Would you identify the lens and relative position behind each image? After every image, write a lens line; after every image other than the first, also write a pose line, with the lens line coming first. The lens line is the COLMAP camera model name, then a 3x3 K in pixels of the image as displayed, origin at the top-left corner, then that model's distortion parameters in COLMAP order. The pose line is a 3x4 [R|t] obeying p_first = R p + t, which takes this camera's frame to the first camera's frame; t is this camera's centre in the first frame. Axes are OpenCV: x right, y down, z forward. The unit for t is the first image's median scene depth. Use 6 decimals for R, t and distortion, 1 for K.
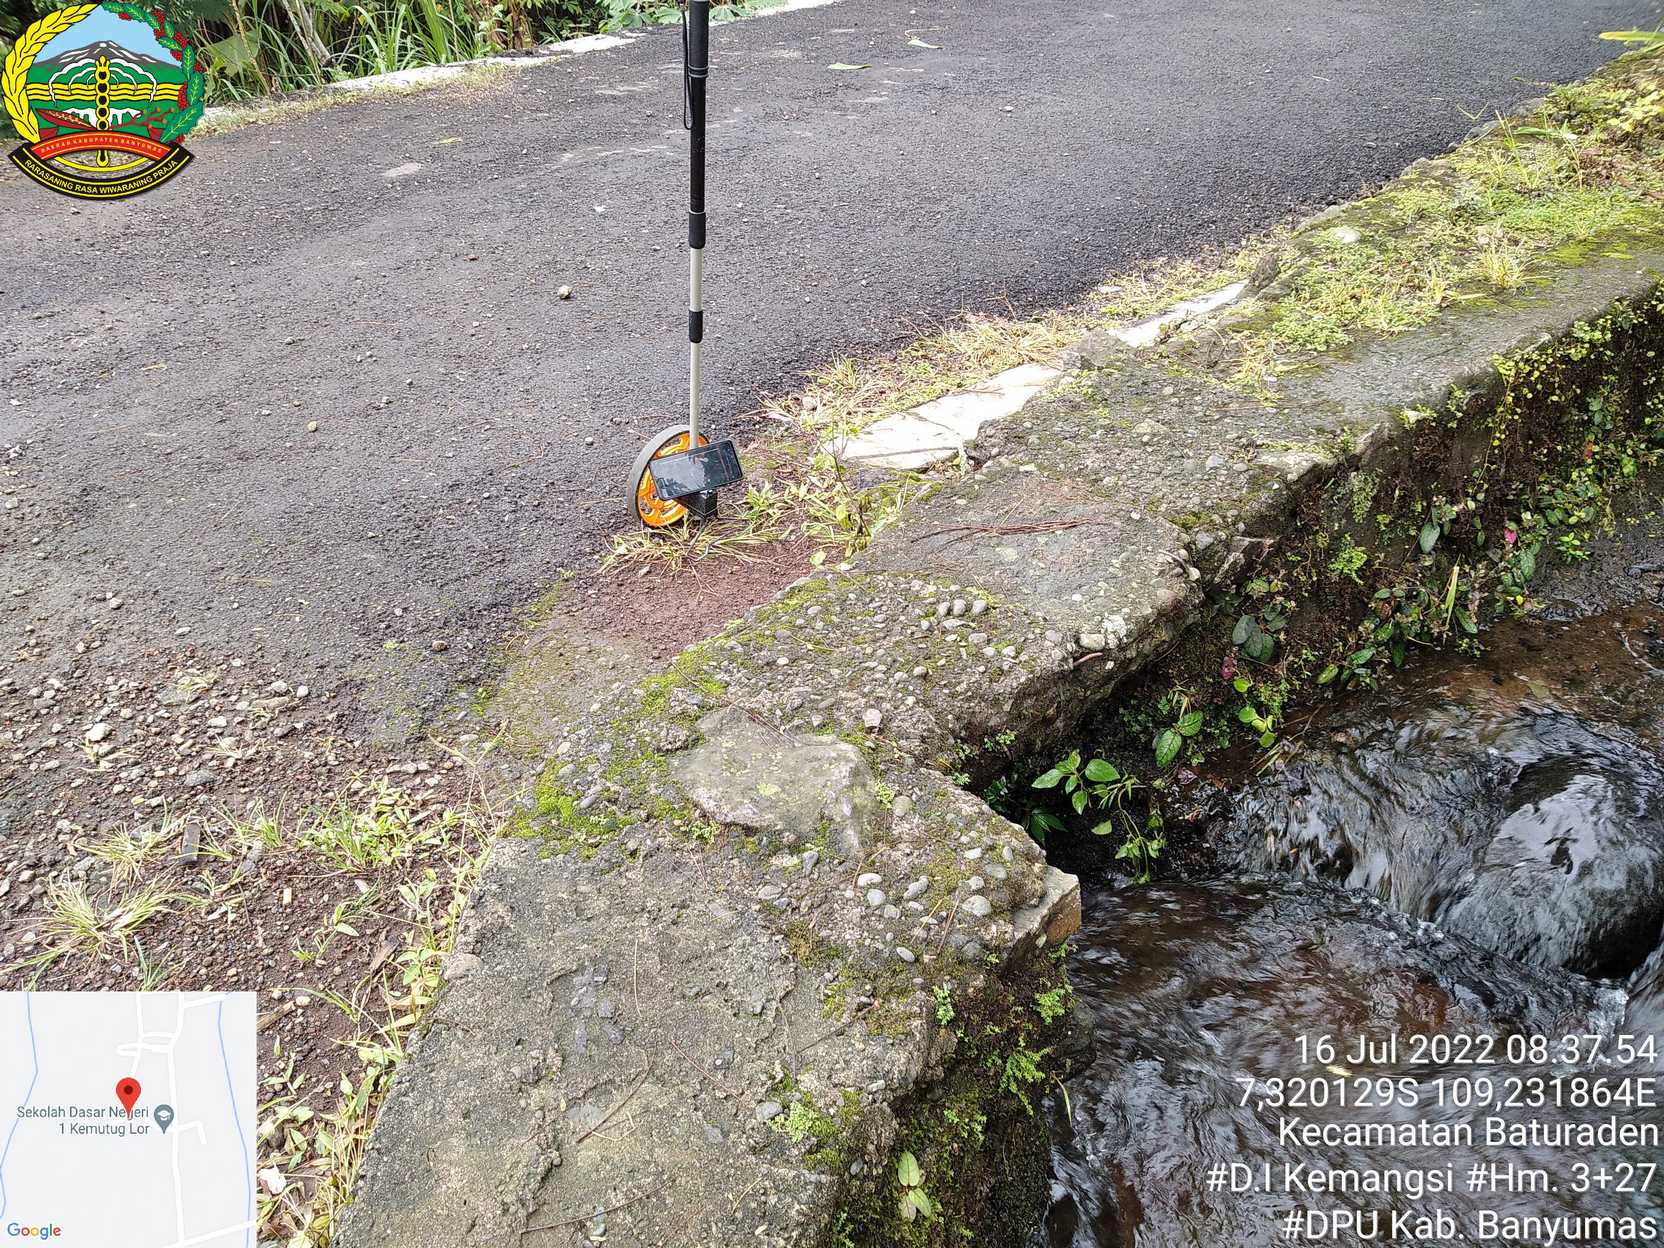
lens RADIAL K [[1358.1, 0, 832.0], [0, 1358.1, 624.0], [0, 0, 1]] dist [0.078775, -0.175220]
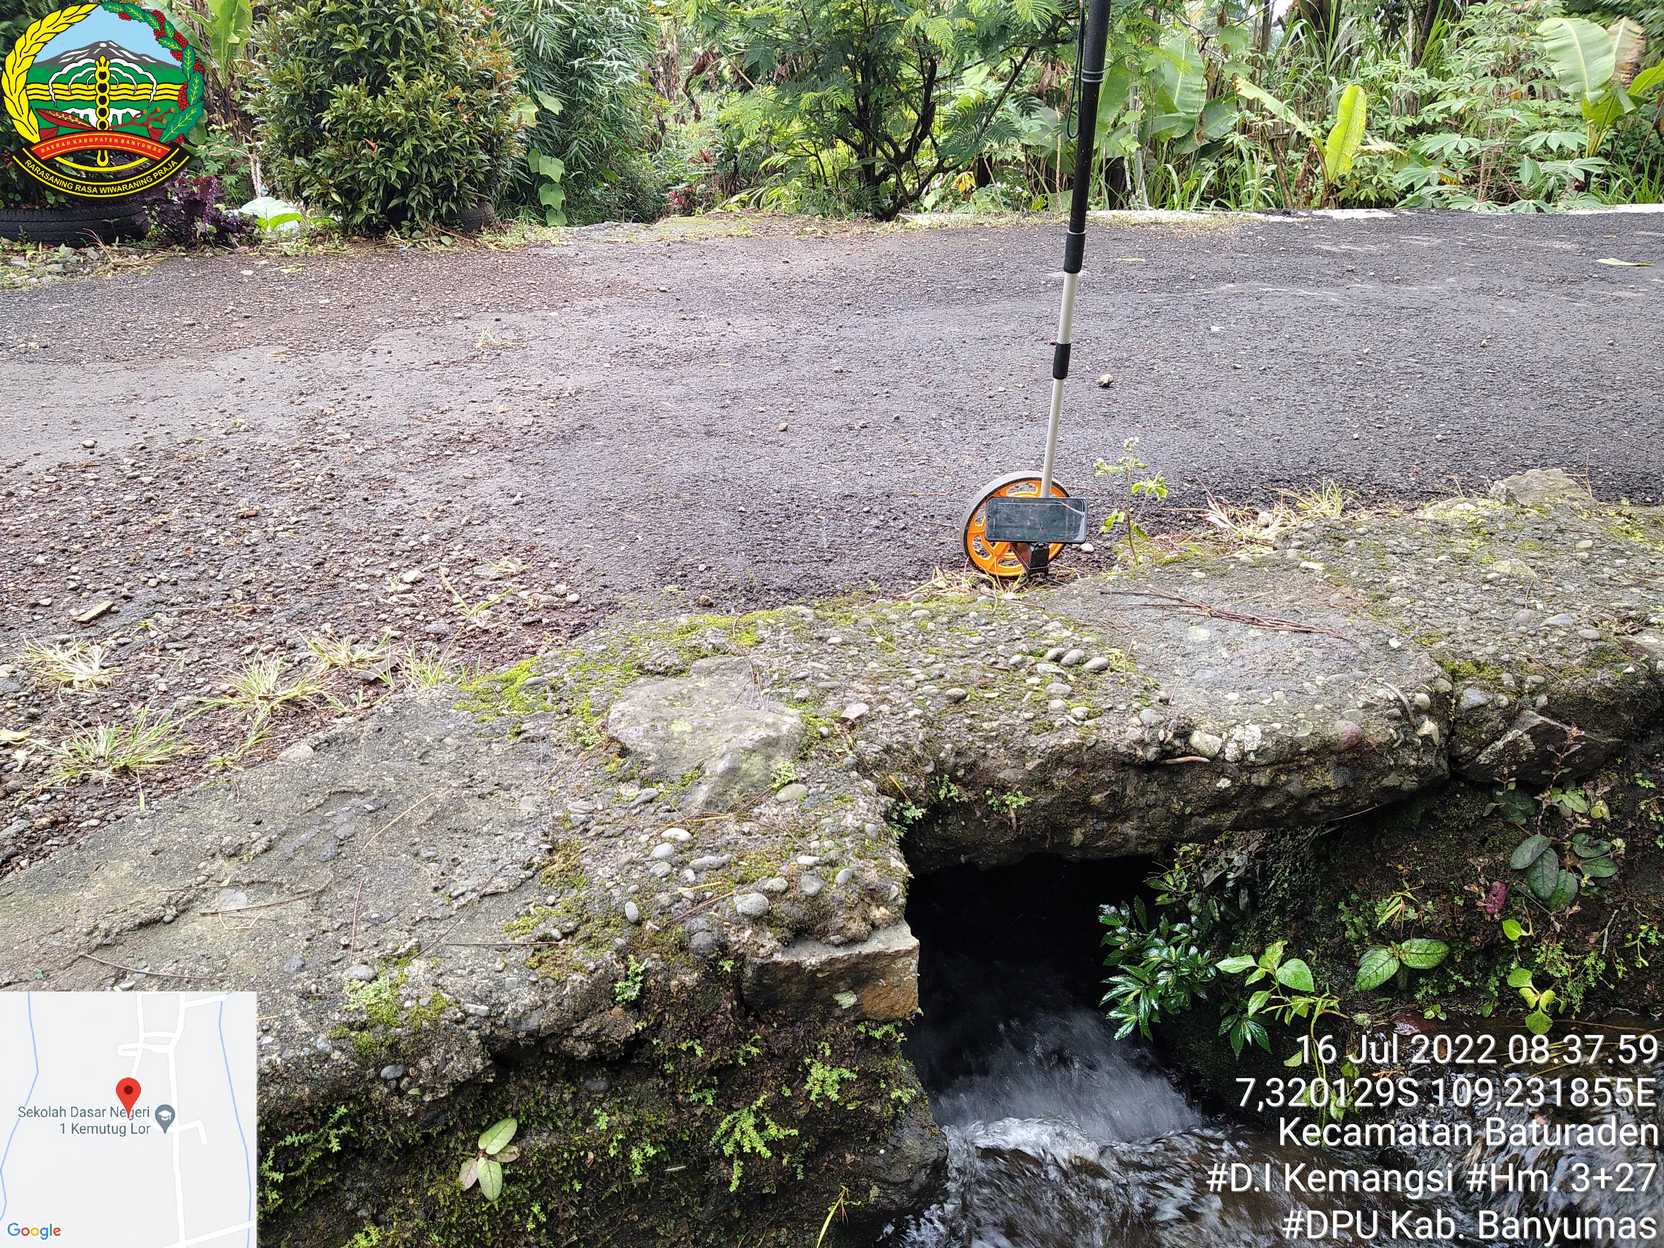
lens RADIAL K [[1357.1, 0, 785.9], [0, 1357.1, 620.6], [0, 0, 1]] dist [0.062951, -0.170020]
pose [[0.817304, 0.279134, -0.504083, 0.359200], [-0.337655, 0.940898, -0.026444, 0.046962], [0.466909, 0.191819, 0.863251, 0.210218]]
